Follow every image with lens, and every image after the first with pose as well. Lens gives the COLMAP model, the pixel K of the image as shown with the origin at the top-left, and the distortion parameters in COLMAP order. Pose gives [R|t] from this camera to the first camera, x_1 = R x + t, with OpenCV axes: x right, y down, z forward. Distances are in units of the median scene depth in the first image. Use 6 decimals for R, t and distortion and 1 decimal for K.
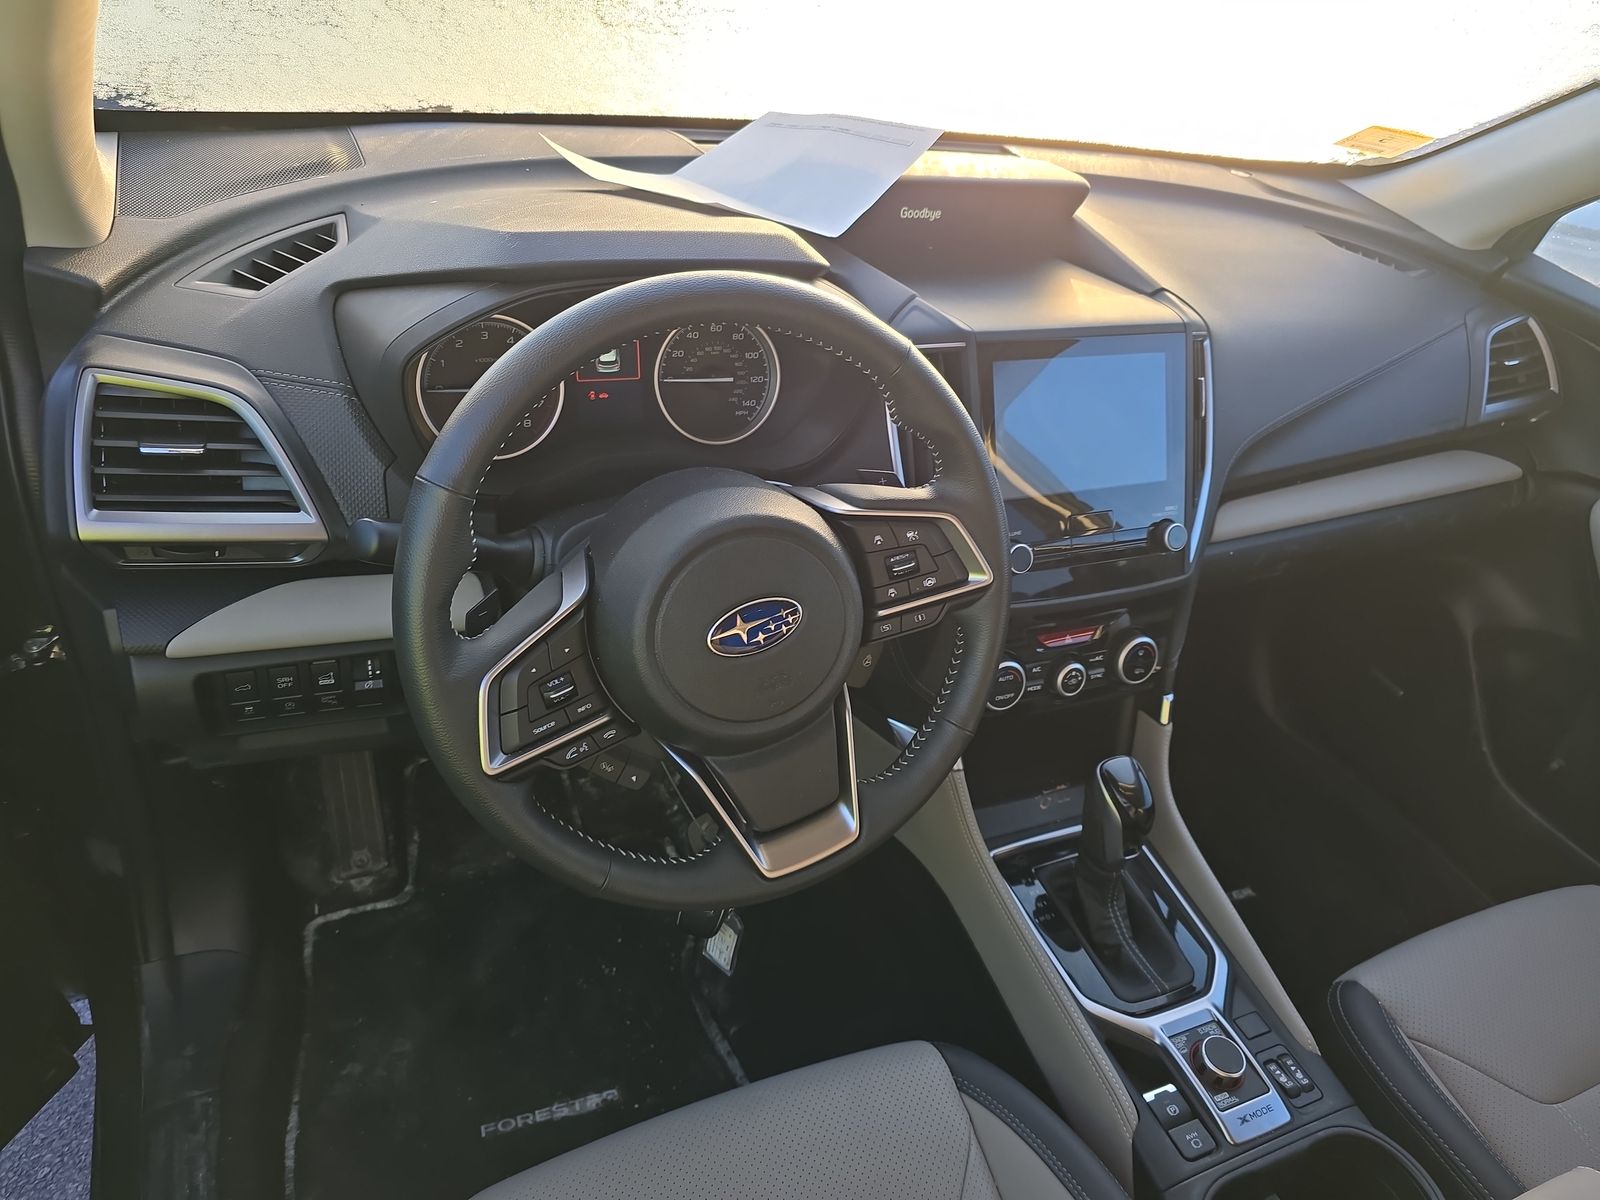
lens RADIAL K [[959.9, 0, 787.6], [0, 959.9, 596.9], [0, 0, 1]] dist [-0.004083, -0.005853]
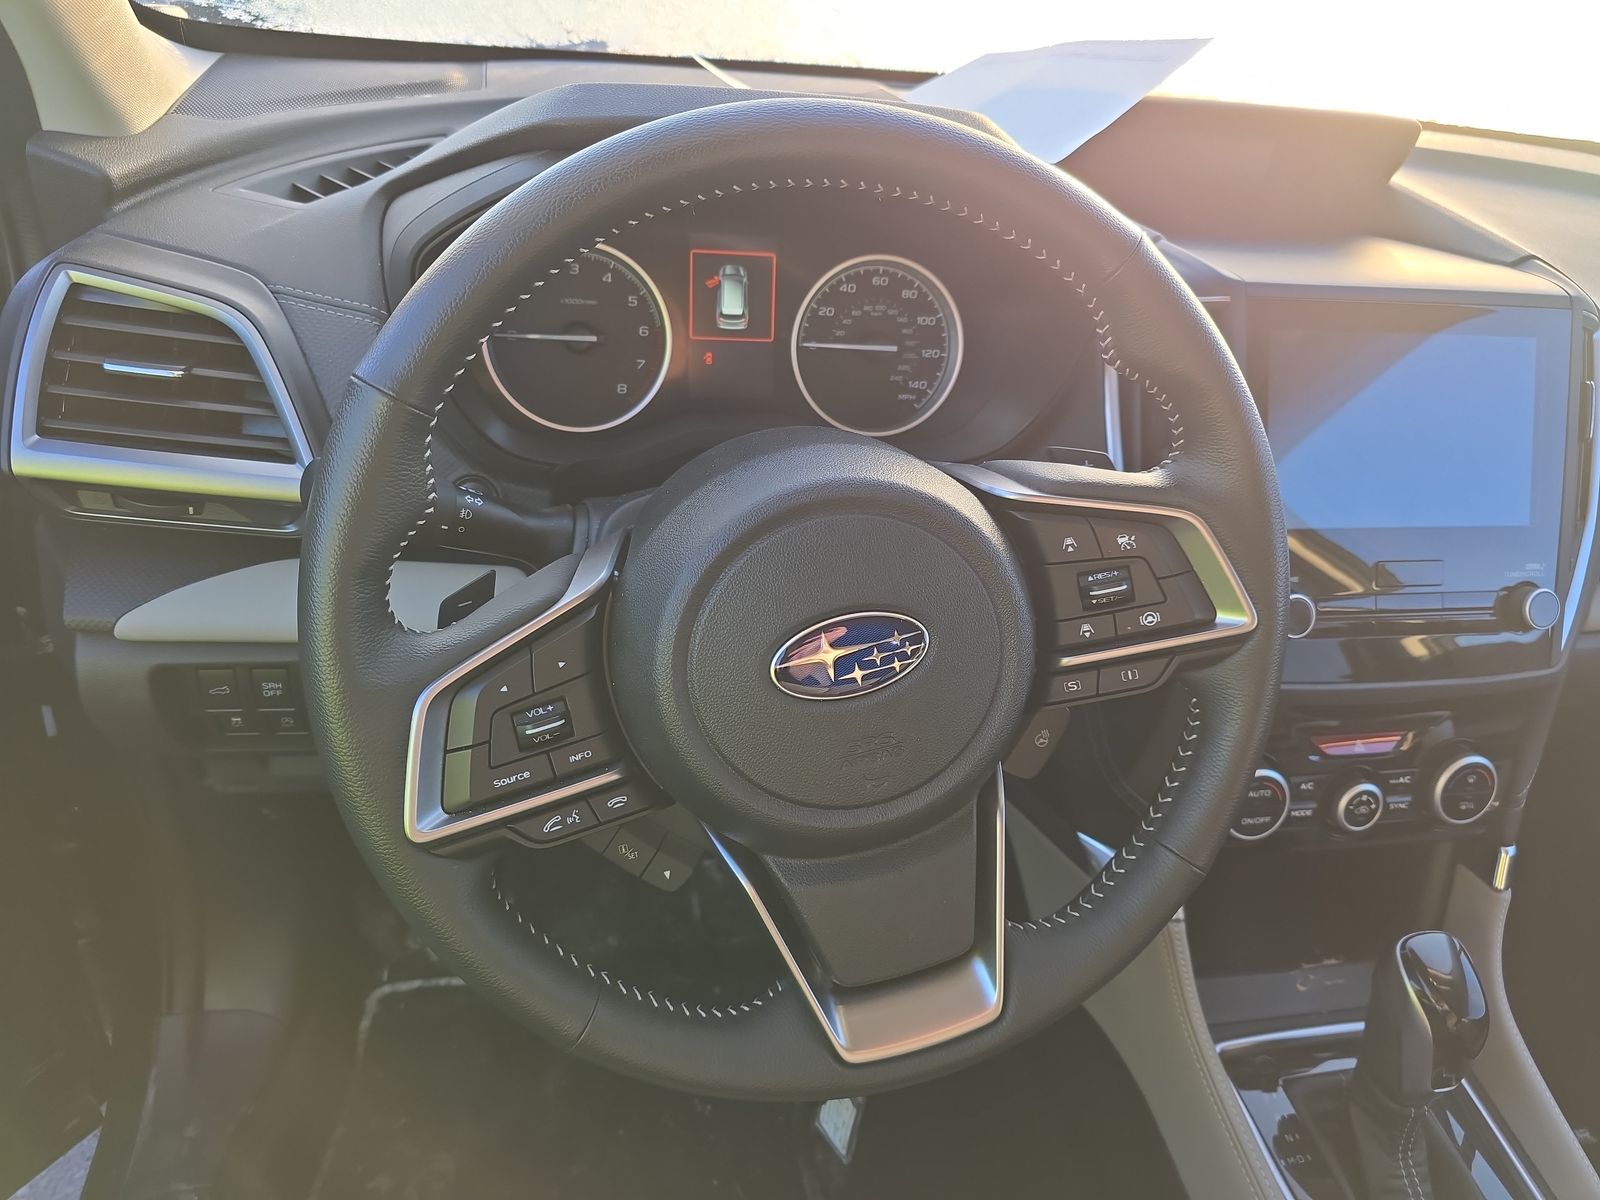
lens RADIAL K [[1051.4, 0, 795.7], [0, 1051.4, 599.6], [0, 0, 1]] dist [0.001791, -0.011548]
pose [[0.979012, 0.079661, -0.187587, 0.042056], [-0.092679, 0.993784, -0.061670, 0.030193], [0.181508, 0.077762, 0.980310, 0.240143]]
